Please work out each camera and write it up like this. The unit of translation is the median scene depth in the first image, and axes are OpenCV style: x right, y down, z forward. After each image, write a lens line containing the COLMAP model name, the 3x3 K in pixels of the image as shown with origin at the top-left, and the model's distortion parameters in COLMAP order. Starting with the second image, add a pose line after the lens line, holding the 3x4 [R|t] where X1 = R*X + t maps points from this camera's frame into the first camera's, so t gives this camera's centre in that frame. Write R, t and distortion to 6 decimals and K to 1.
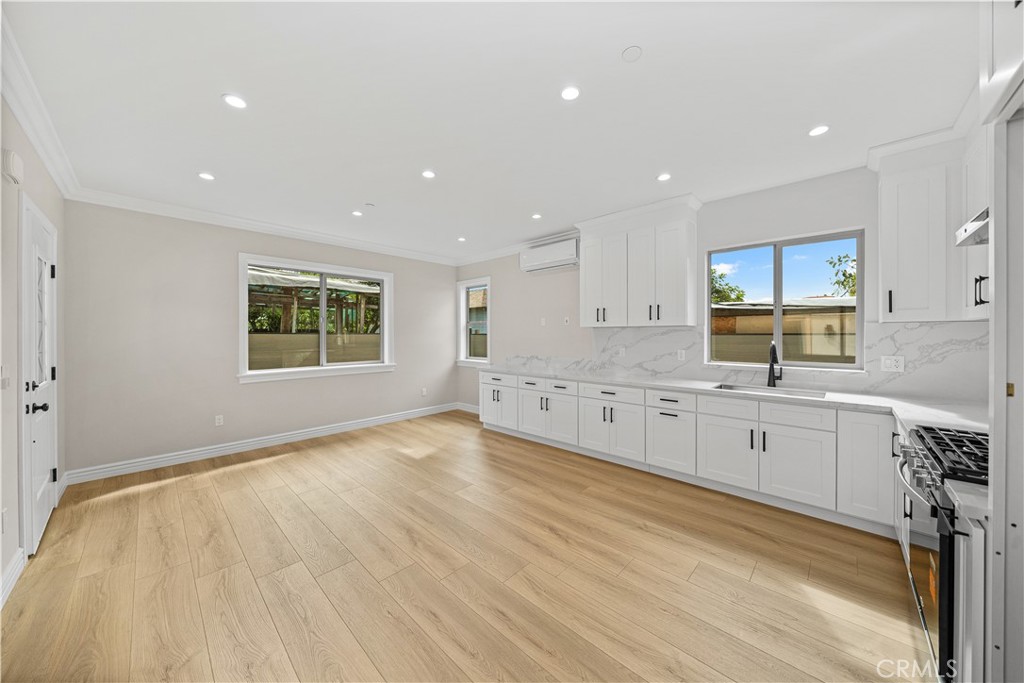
lens RADIAL K [[355.8, 0, 509.0], [0, 355.8, 336.4], [0, 0, 1]] dist [-0.001657, -0.000026]
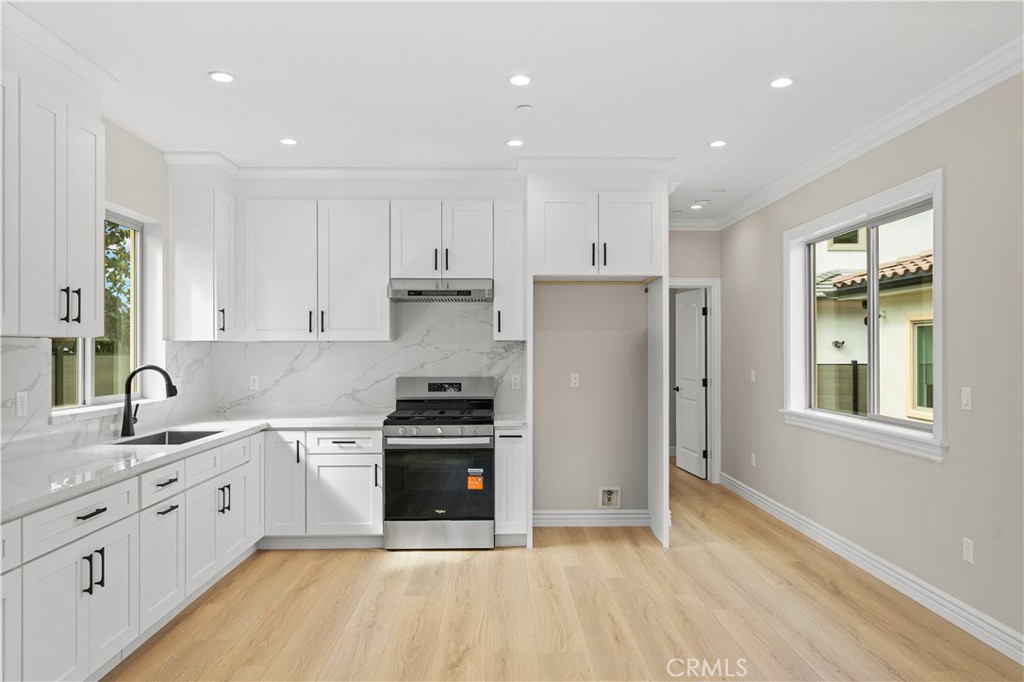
lens RADIAL K [[697.1, 0, 510.7], [0, 697.1, 343.6], [0, 0, 1]] dist [-0.001140, -0.000437]
pose [[-0.712072, 0.009119, 0.702047, -0.833548], [0.009619, 0.999949, -0.003232, -0.019048], [-0.702040, 0.004451, -0.712123, 1.838838]]
